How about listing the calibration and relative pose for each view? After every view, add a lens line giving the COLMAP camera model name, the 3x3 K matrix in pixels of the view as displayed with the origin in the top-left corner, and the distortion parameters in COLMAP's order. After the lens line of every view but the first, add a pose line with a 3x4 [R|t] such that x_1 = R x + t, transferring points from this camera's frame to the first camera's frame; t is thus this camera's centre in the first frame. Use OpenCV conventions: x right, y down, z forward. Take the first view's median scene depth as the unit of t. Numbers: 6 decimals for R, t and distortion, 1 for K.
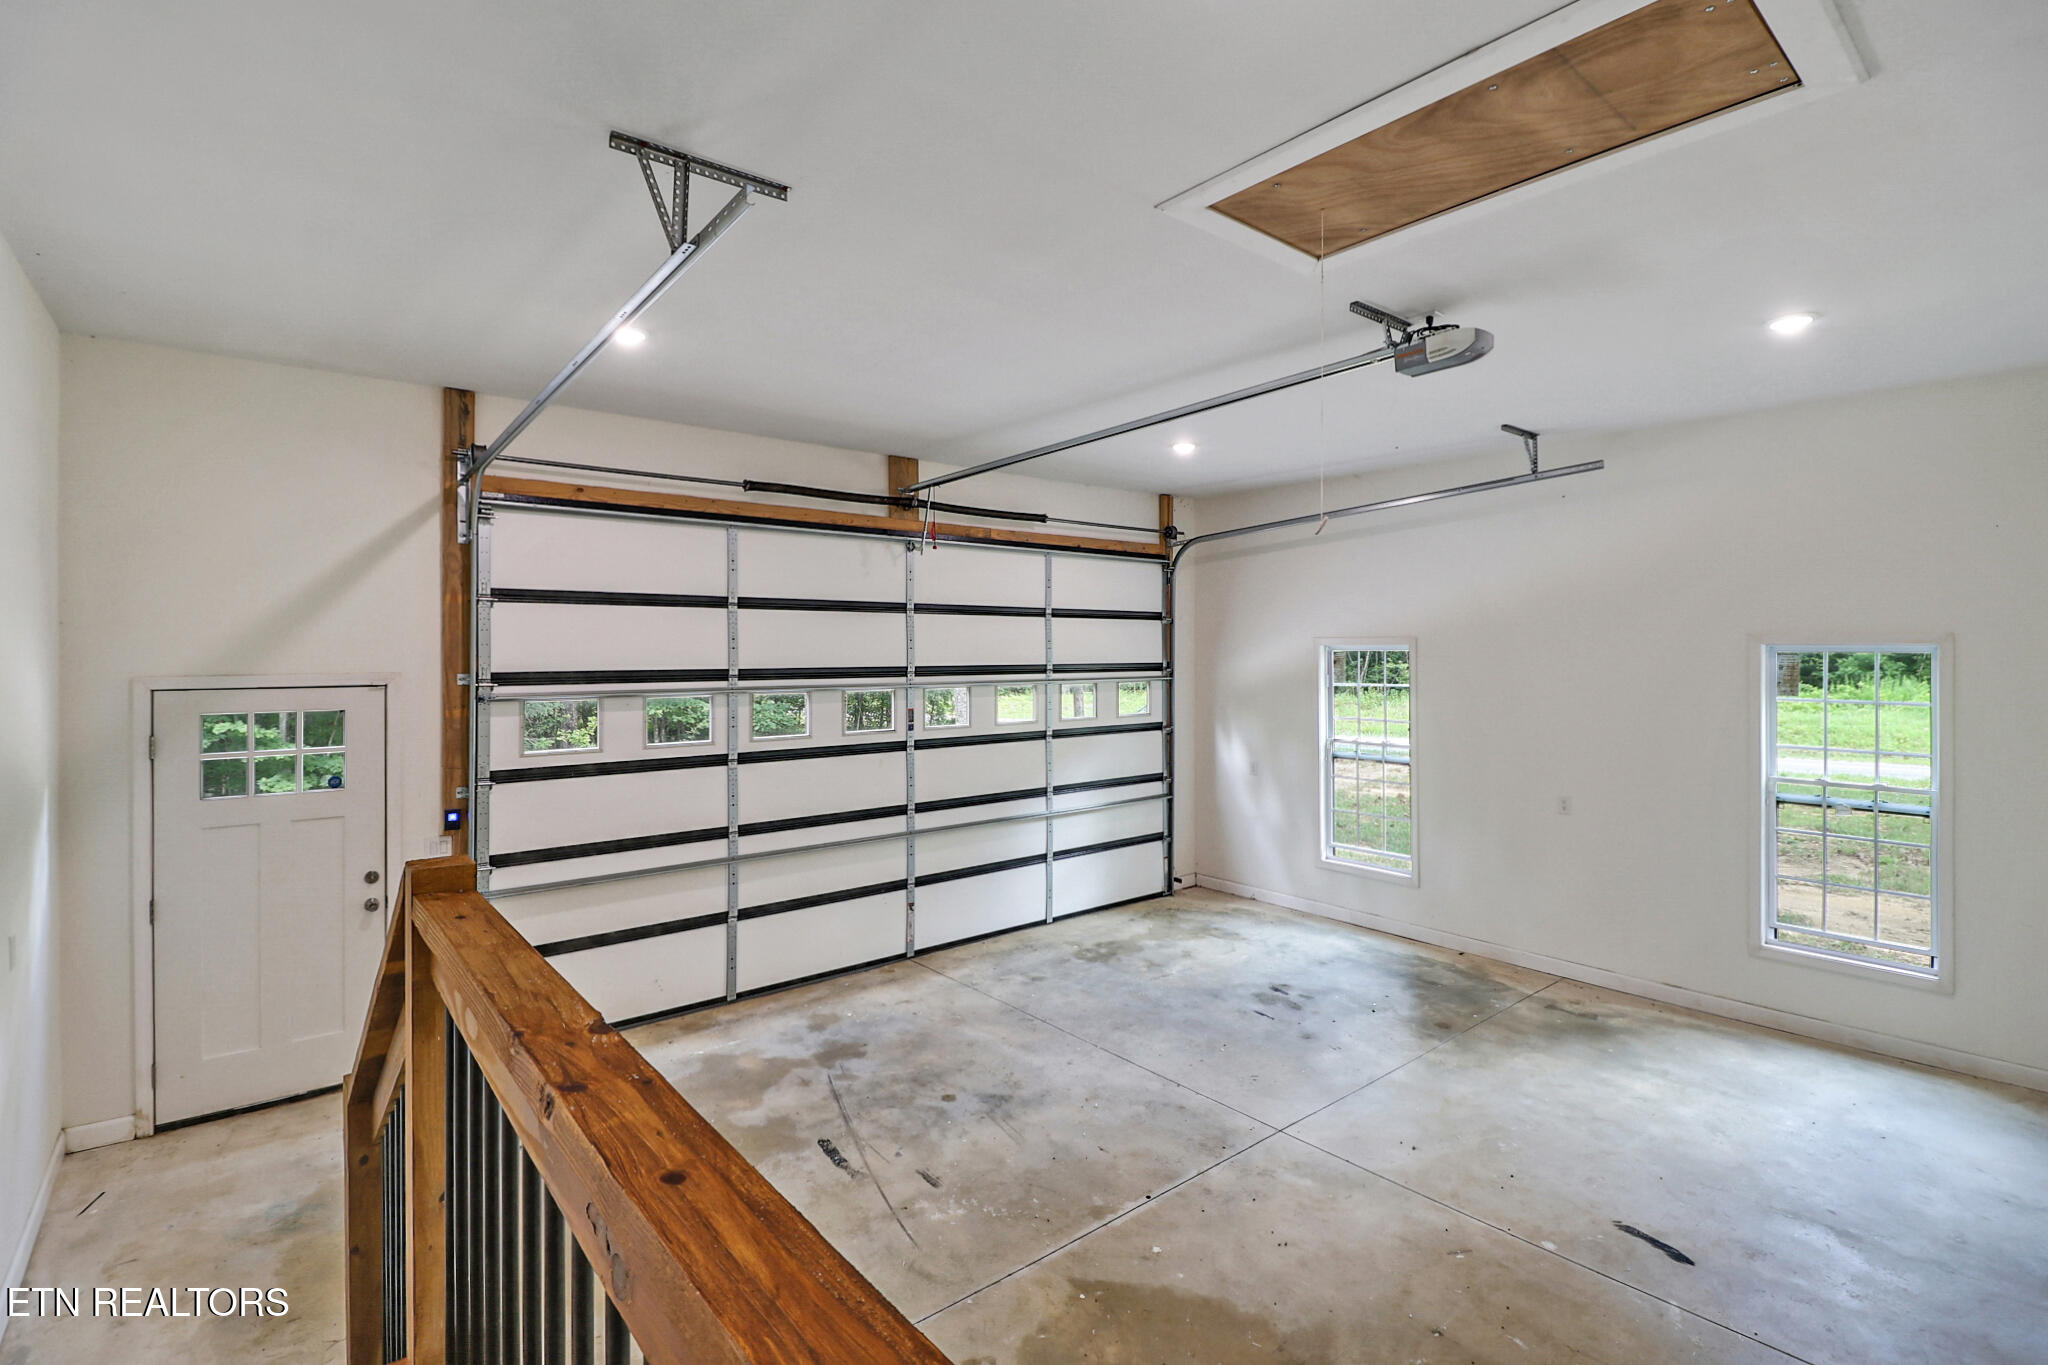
lens RADIAL K [[944.0, 0, 1006.9], [0, 944.0, 644.6], [0, 0, 1]] dist [-0.009205, -0.000049]
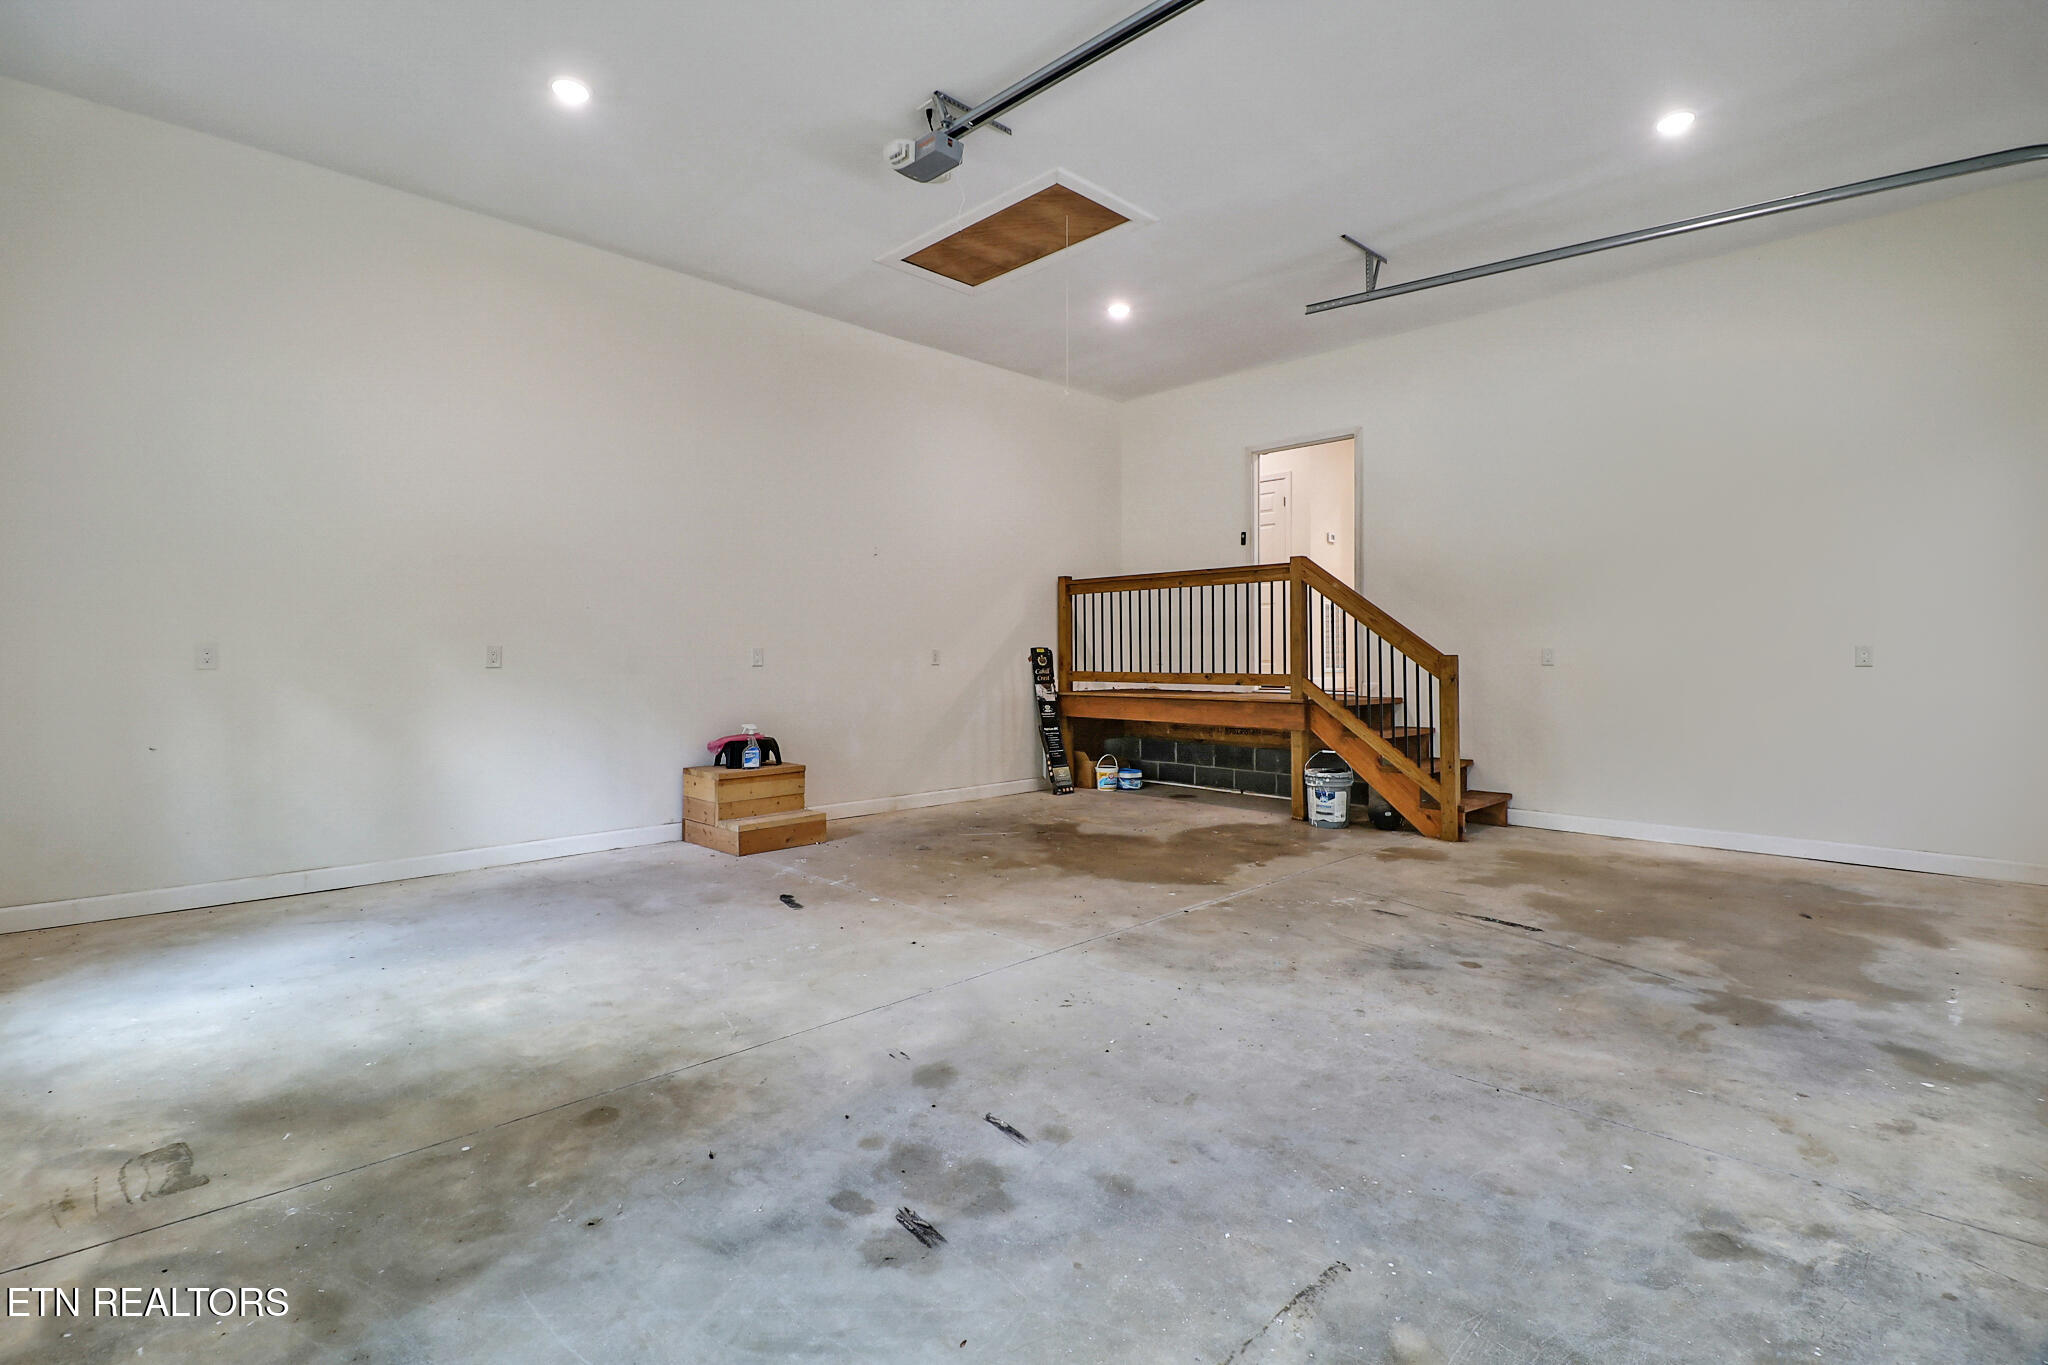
lens RADIAL K [[944.0, 0, 1027.4], [0, 944.0, 669.9], [0, 0, 1]] dist [-0.009205, -0.000049]
pose [[-0.994566, 0.002662, -0.104070, 0.319464], [0.002078, 0.999981, 0.005725, 0.203576], [0.104084, 0.005478, -0.994553, 1.470642]]
